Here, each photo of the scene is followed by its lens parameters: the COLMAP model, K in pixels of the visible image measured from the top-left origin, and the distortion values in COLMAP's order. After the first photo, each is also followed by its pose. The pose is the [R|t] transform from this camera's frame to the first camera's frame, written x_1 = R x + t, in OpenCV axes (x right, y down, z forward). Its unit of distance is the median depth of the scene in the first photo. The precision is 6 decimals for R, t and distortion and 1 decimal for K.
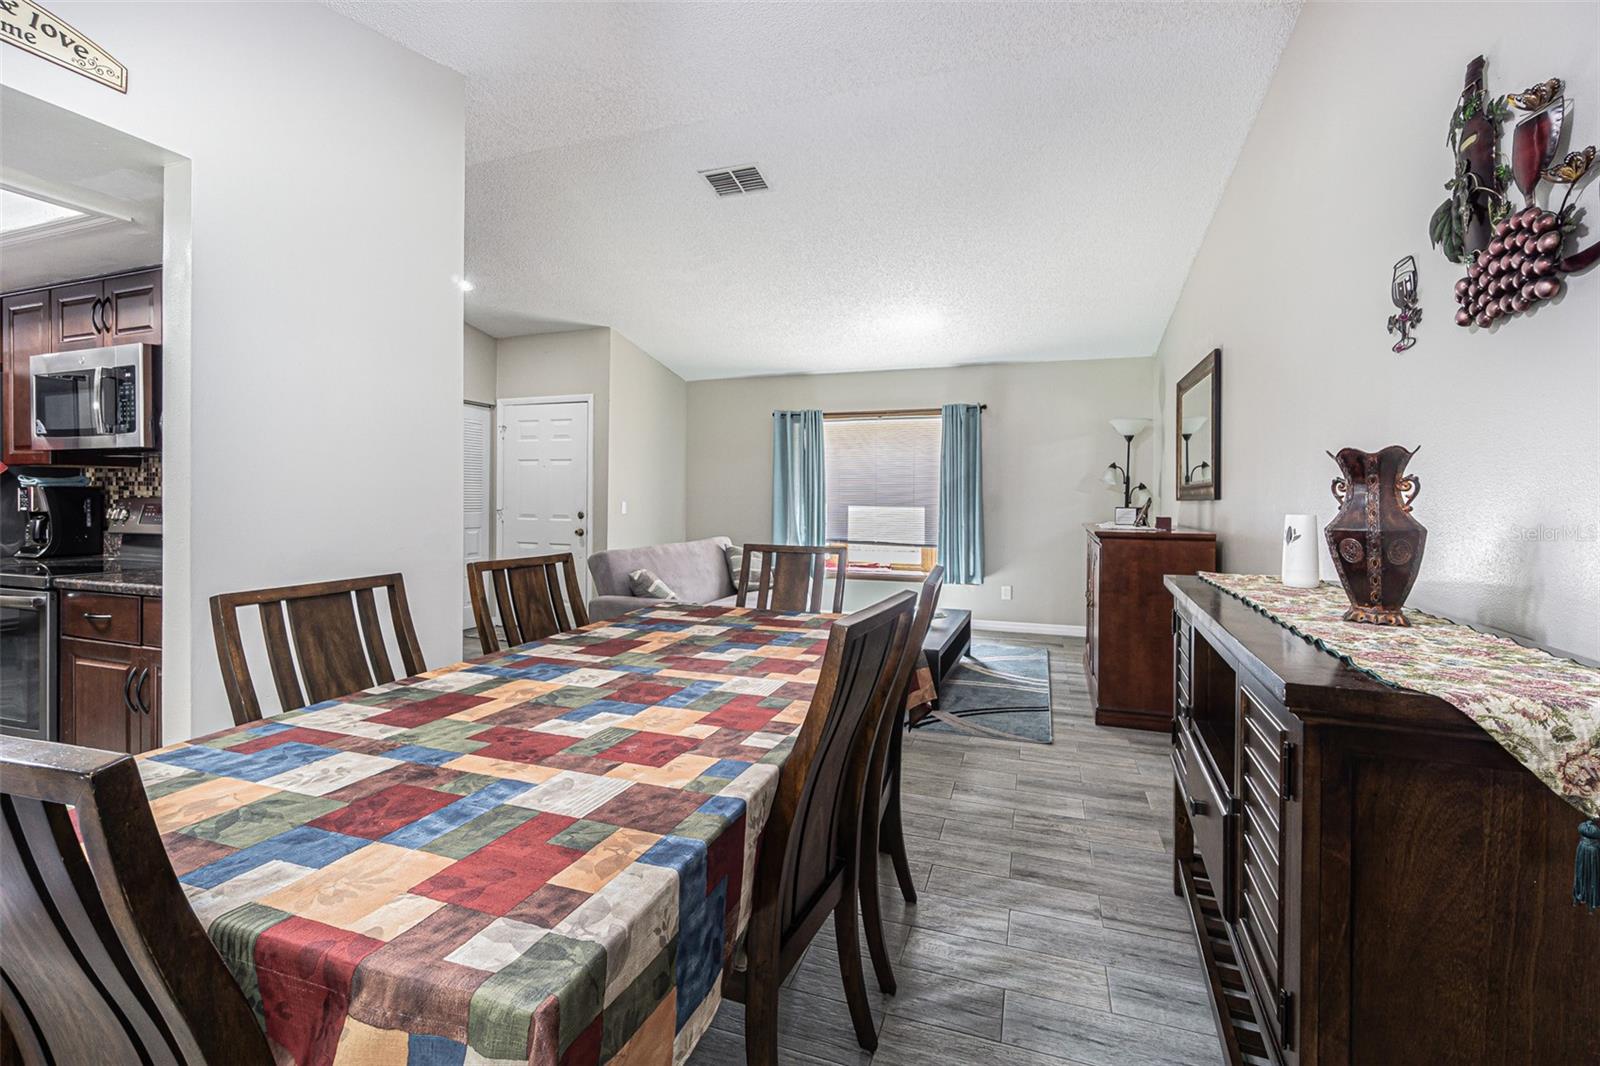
lens RADIAL K [[702.6, 0, 798.2], [0, 702.6, 500.8], [0, 0, 1]] dist [-0.000165, 0.000083]
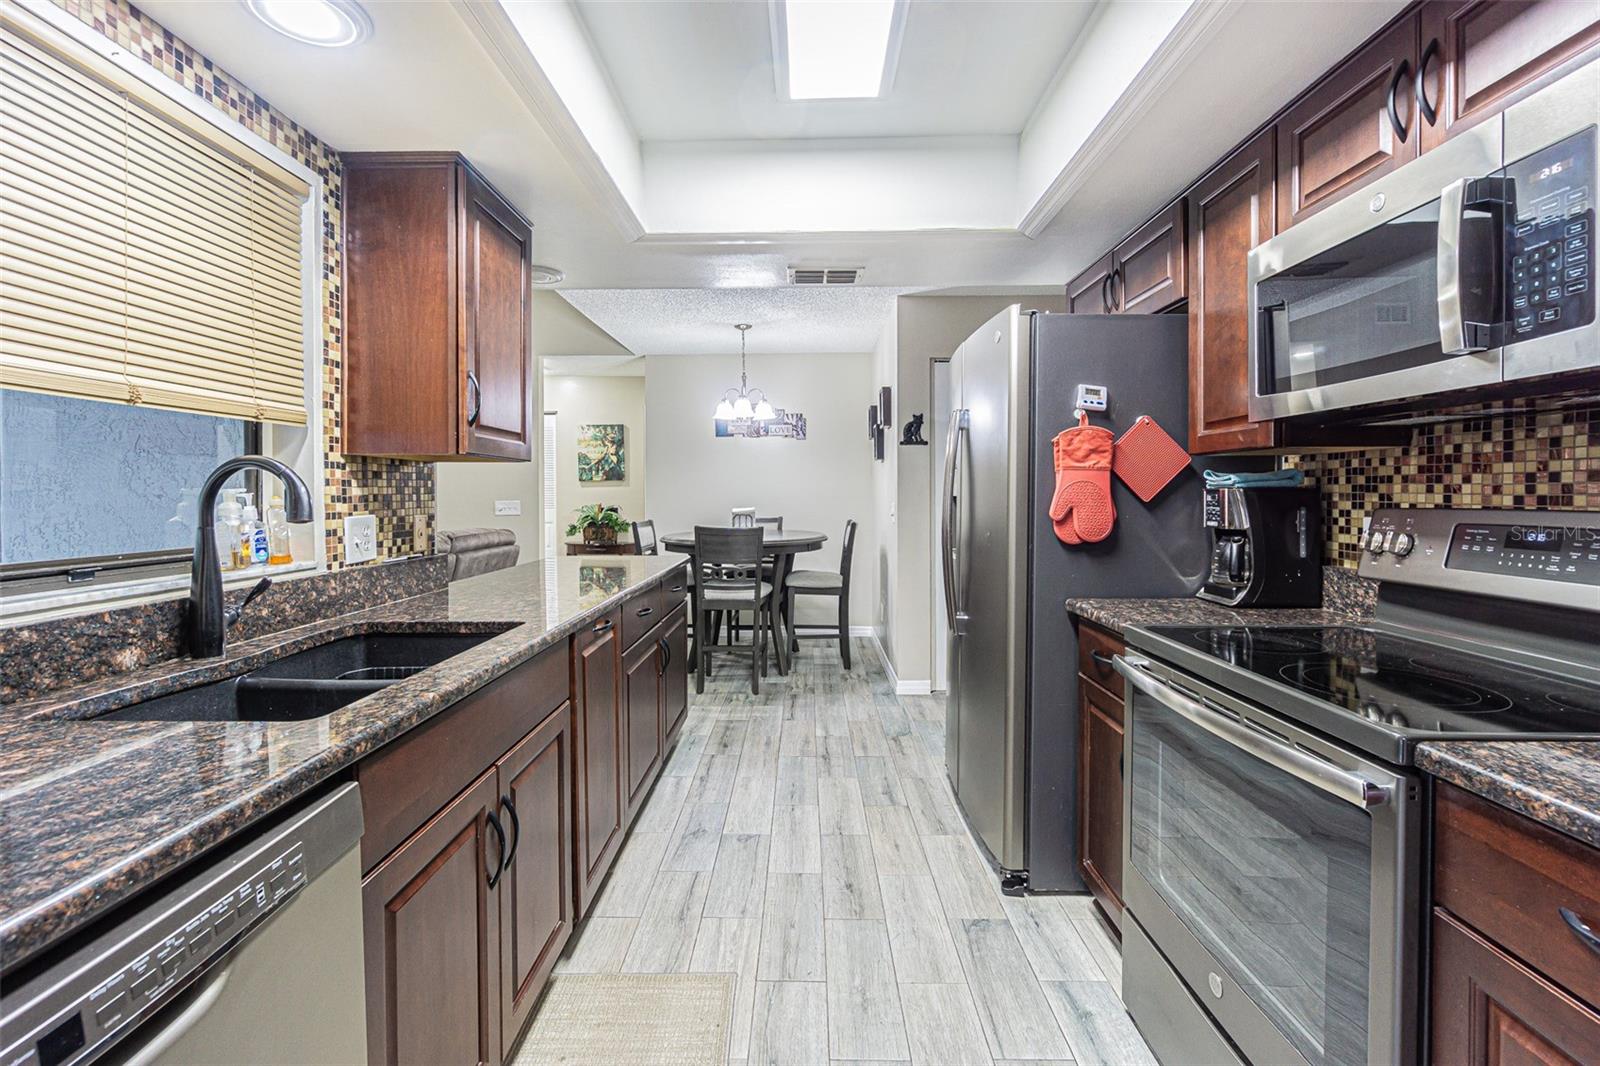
lens RADIAL K [[702.6, 0, 798.2], [0, 702.6, 500.8], [0, 0, 1]] dist [-0.000165, 0.000083]
pose [[0.336023, 0.002847, -0.941849, -0.642520], [0.001332, 0.999993, 0.003497, -0.011918], [0.941853, -0.002429, 0.336017, 0.447304]]
